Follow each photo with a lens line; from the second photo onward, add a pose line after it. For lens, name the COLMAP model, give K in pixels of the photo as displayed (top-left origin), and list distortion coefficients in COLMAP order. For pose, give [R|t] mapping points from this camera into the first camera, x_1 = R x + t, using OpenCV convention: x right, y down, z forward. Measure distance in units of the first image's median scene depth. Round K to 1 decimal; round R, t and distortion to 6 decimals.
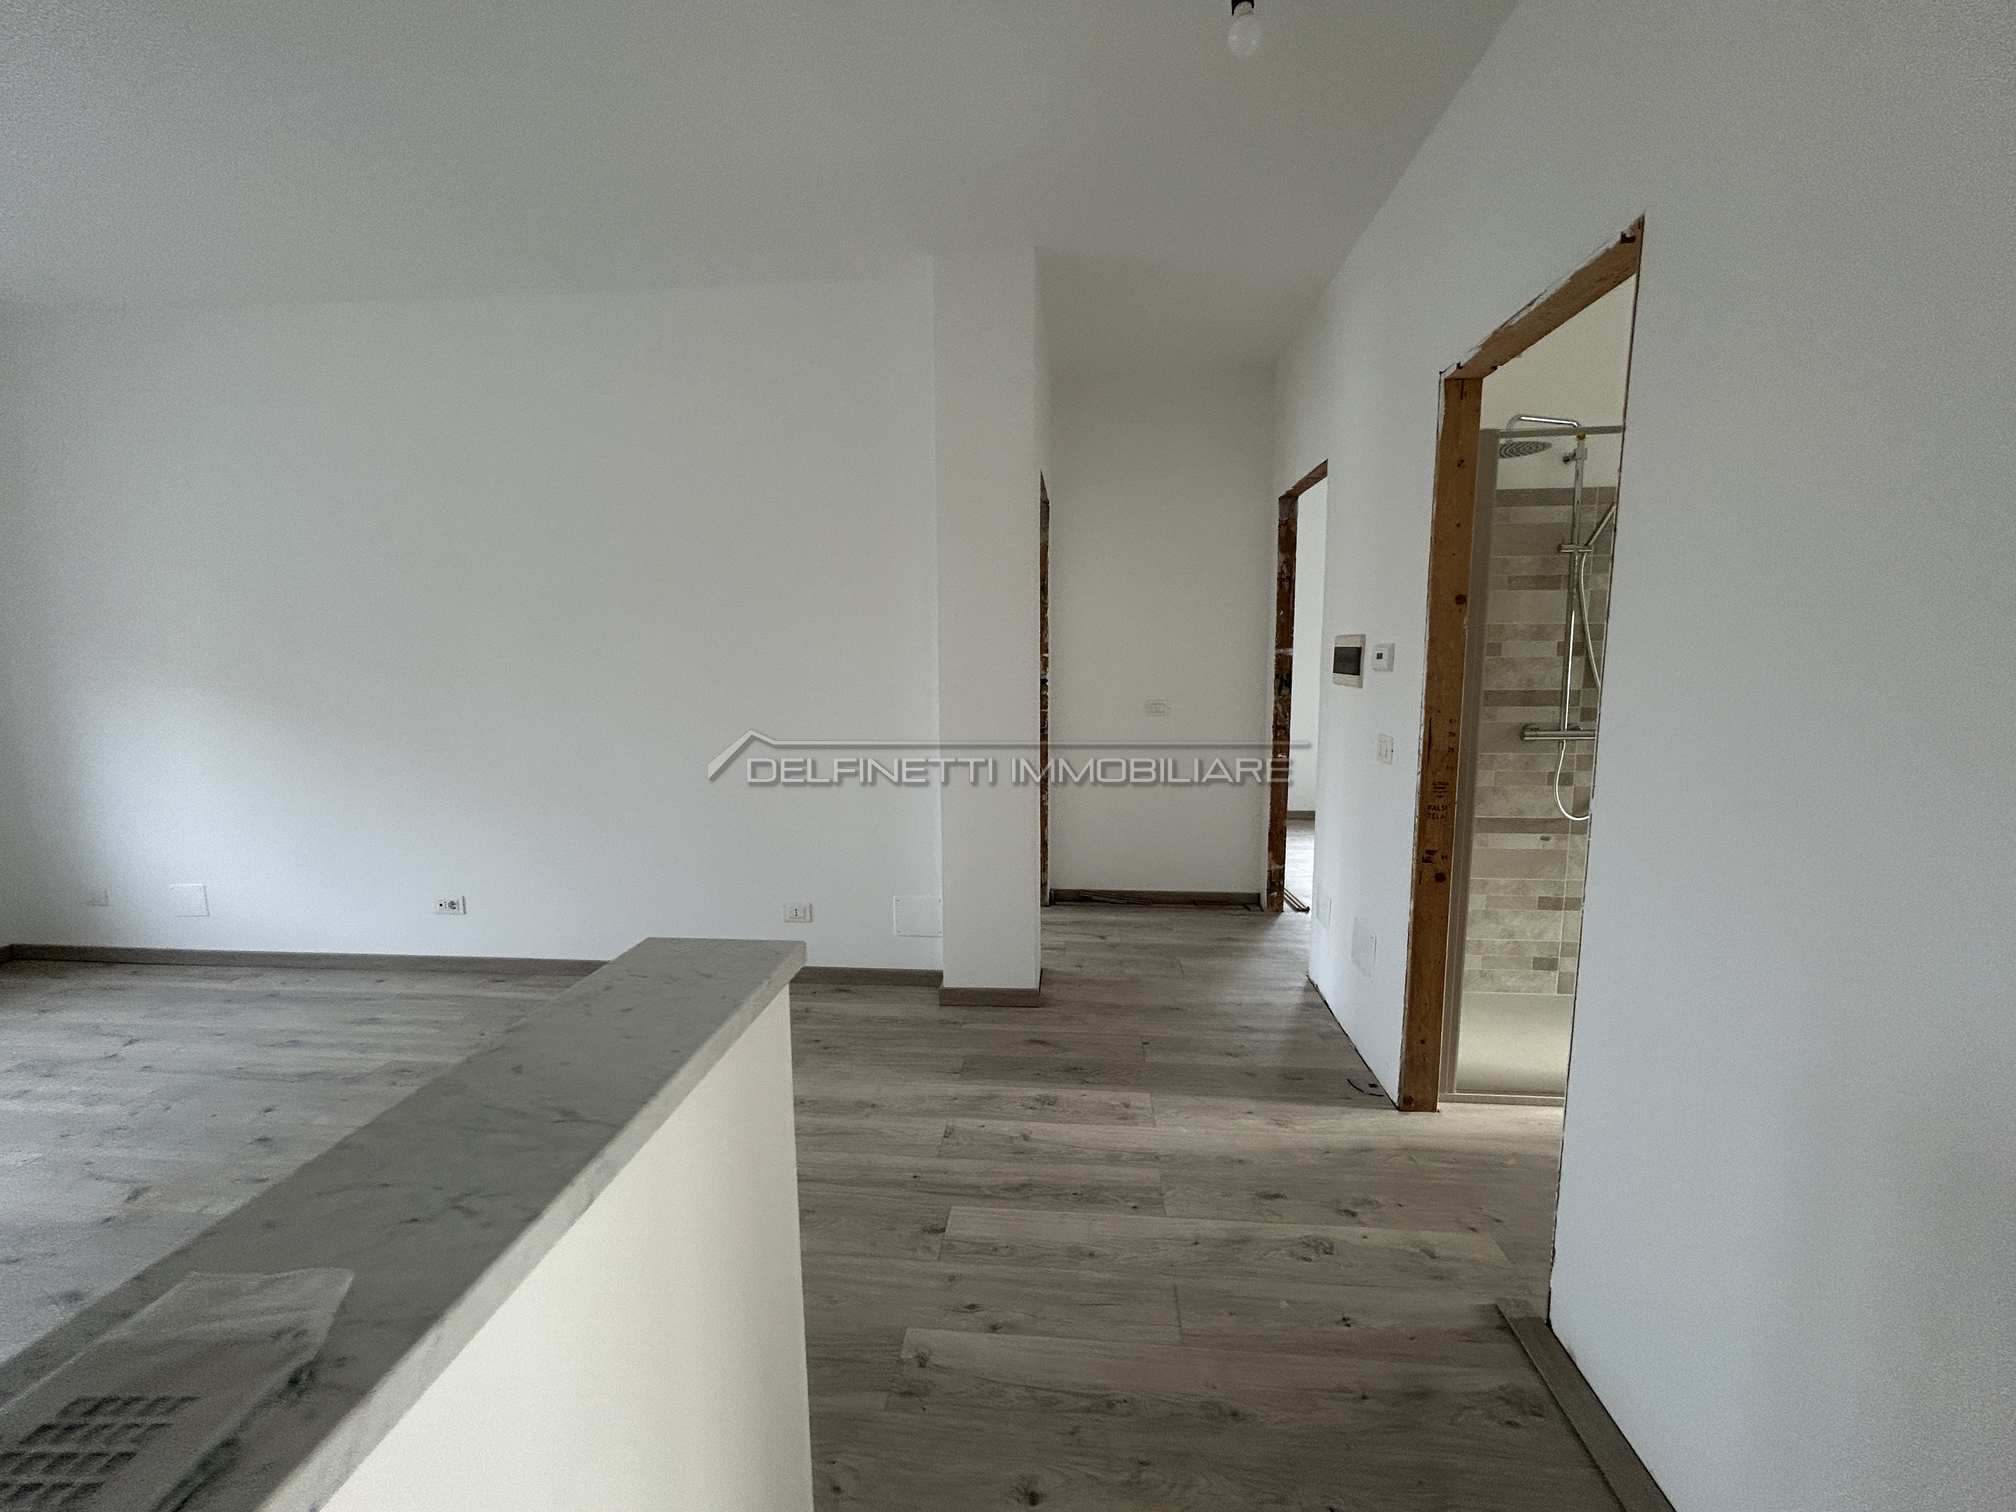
lens RADIAL K [[811.9, 0, 1009.7], [0, 811.9, 757.3], [0, 0, 1]] dist [-0.000792, 0.000053]
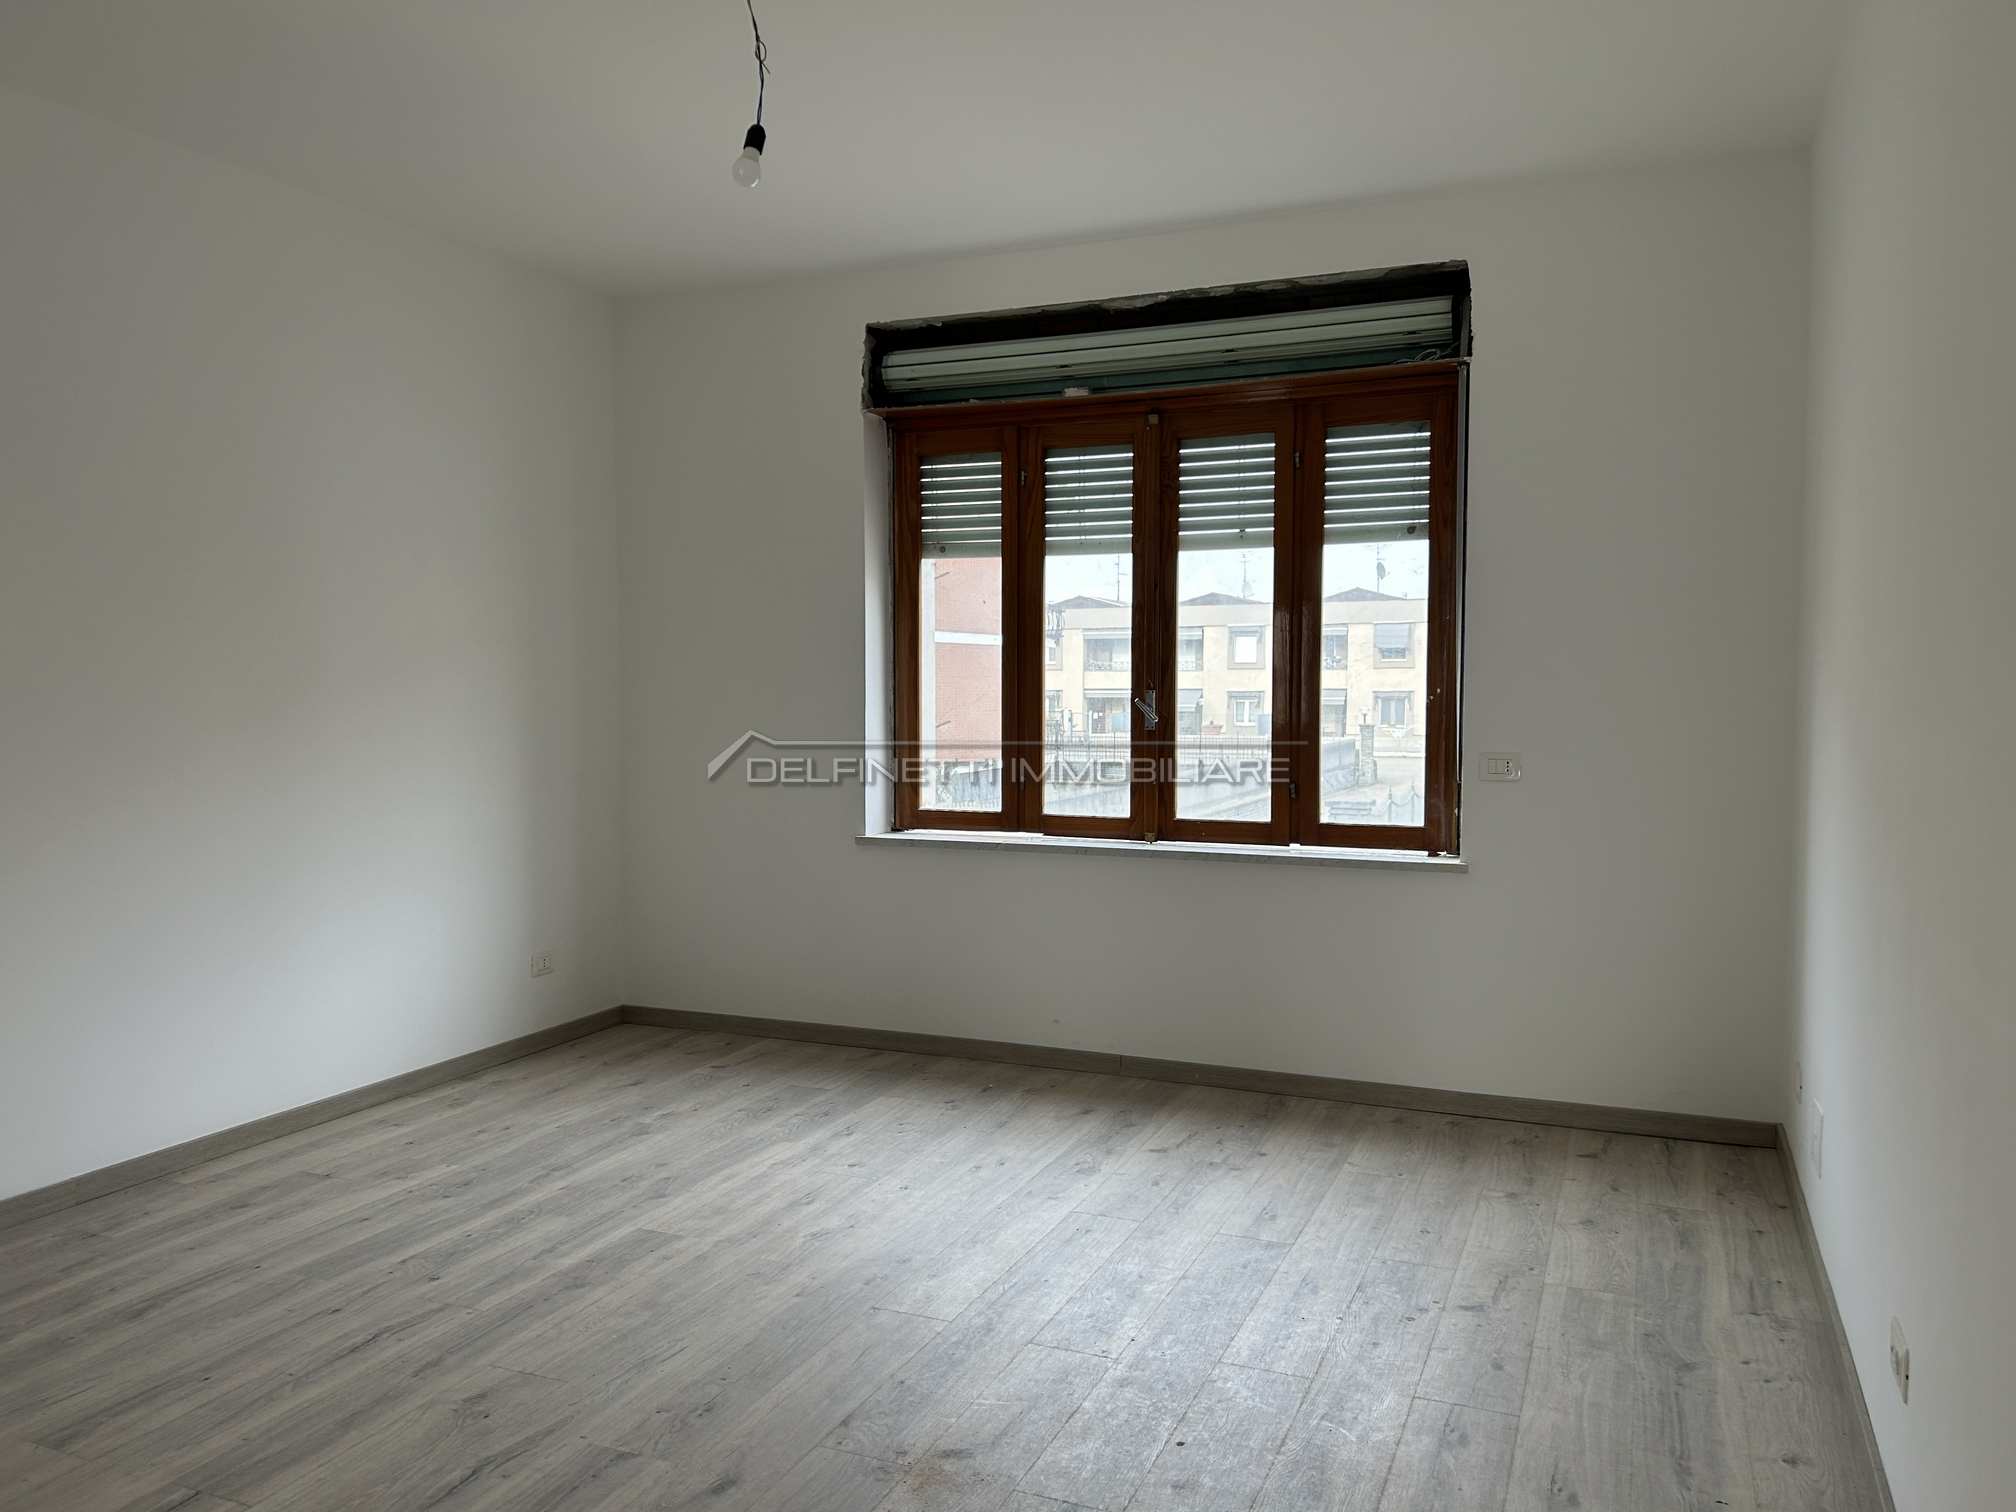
lens RADIAL K [[1523.2, 0, 992.9], [0, 1523.2, 769.4], [0, 0, 1]] dist [0.049204, -0.049451]
pose [[-0.314419, 0.071169, -0.946613, 0.069895], [-0.118294, 0.986475, 0.113458, -0.142388], [0.941885, 0.147652, -0.301748, 1.100808]]
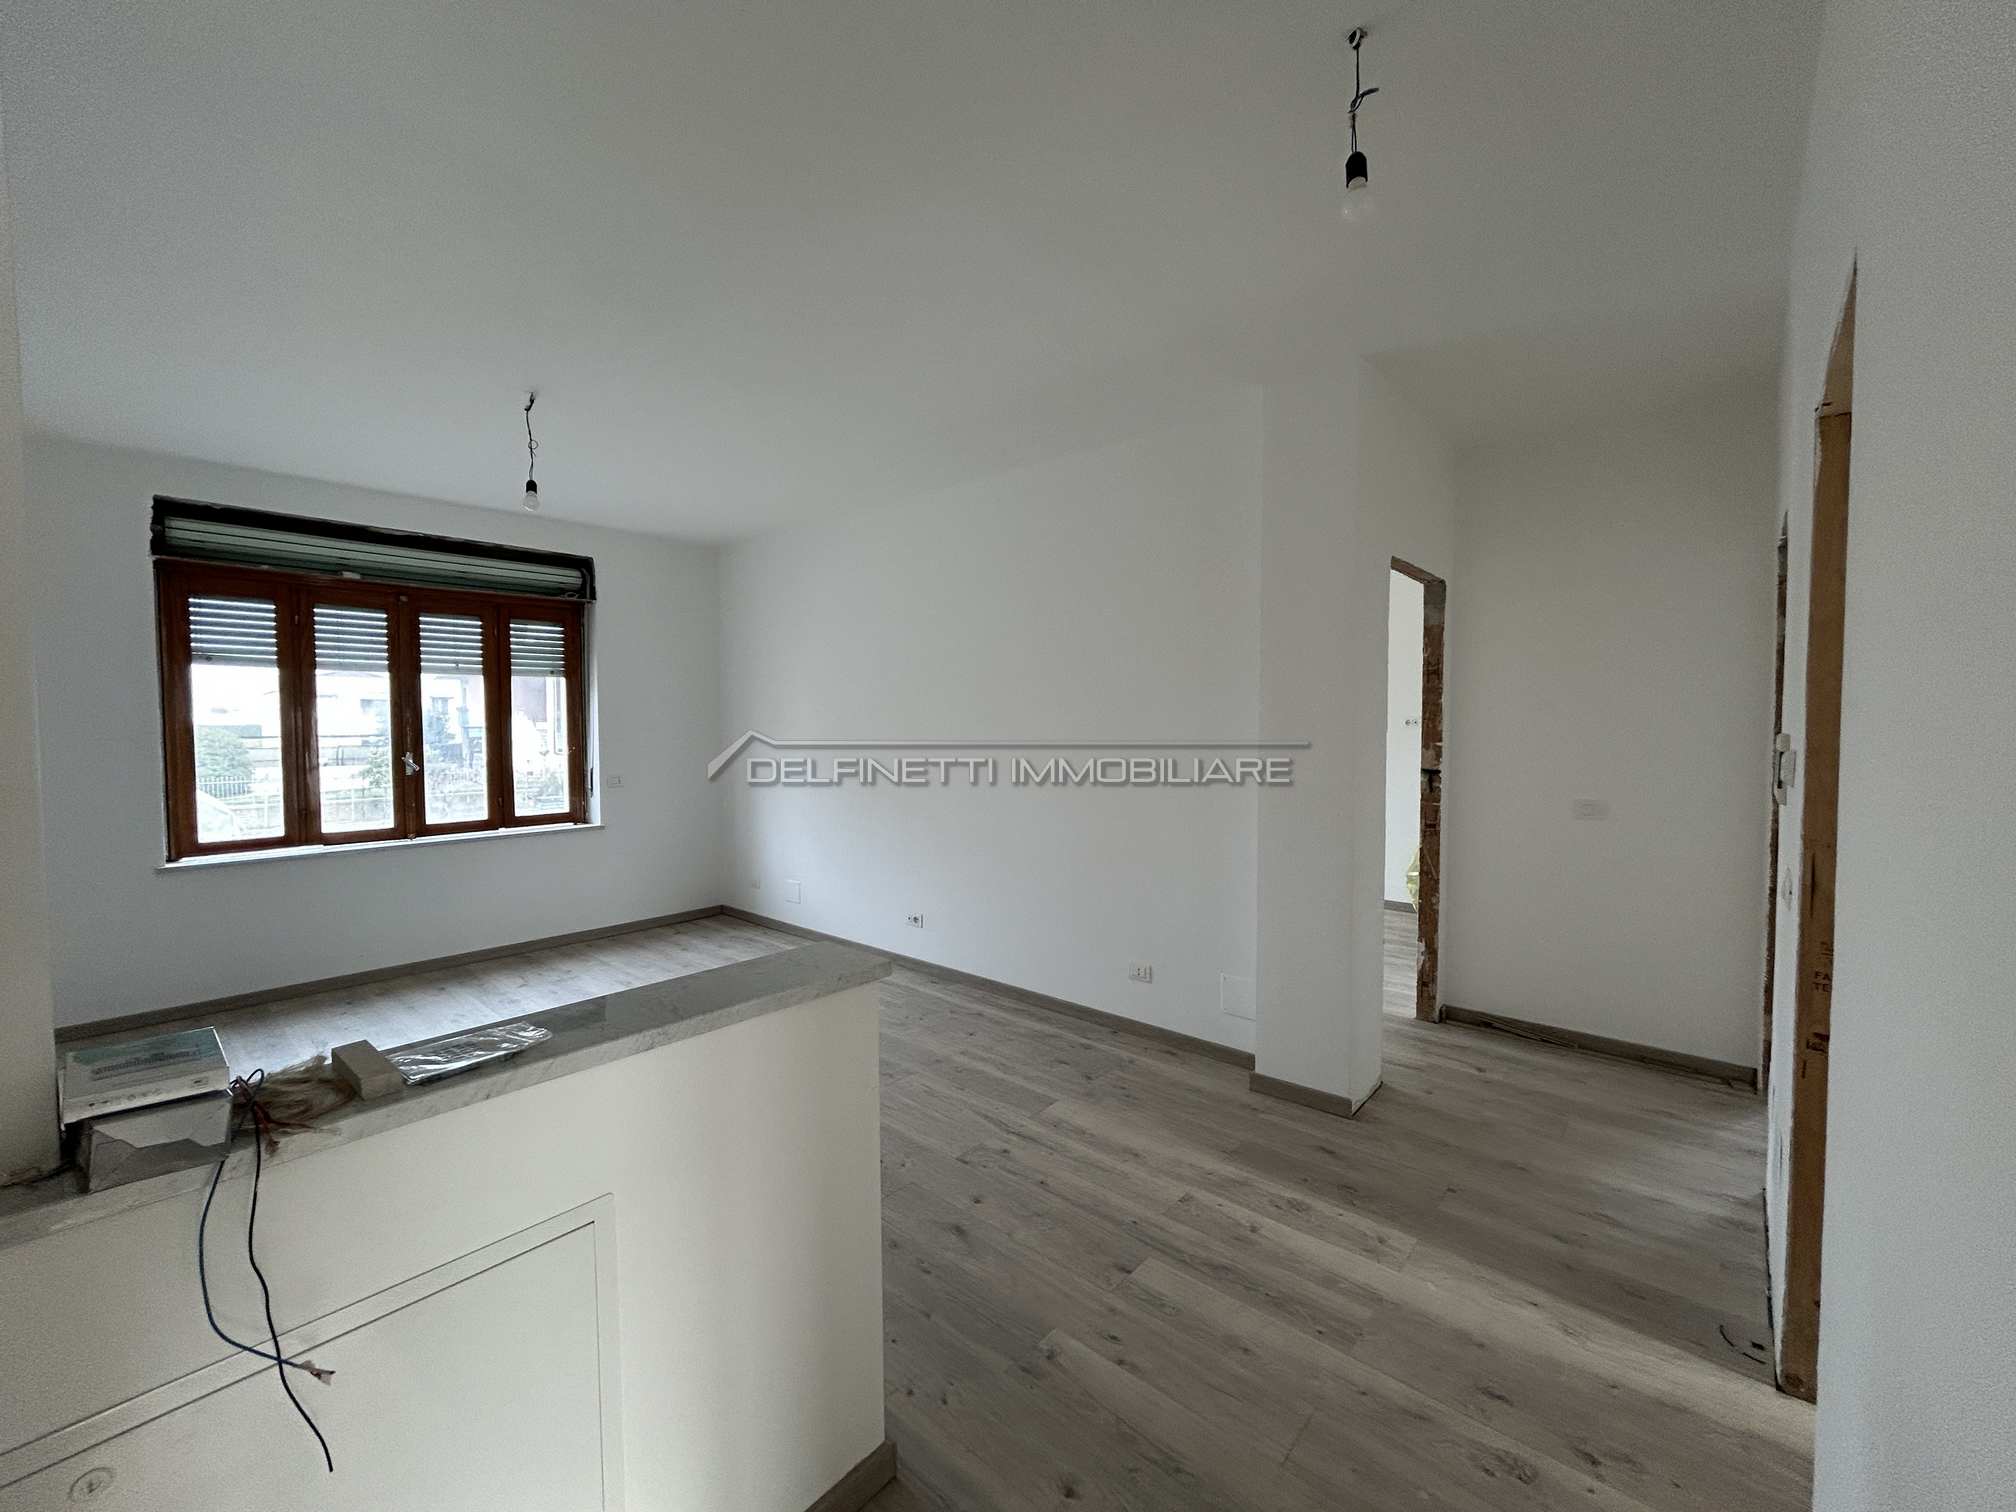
lens RADIAL K [[811.9, 0, 1006.1], [0, 811.9, 754.9], [0, 0, 1]] dist [-0.000792, 0.000053]
pose [[0.805745, 0.029322, -0.591536, 0.320238], [-0.080799, 0.994878, -0.060743, -0.030840], [0.586725, 0.096739, 0.803987, -0.046135]]
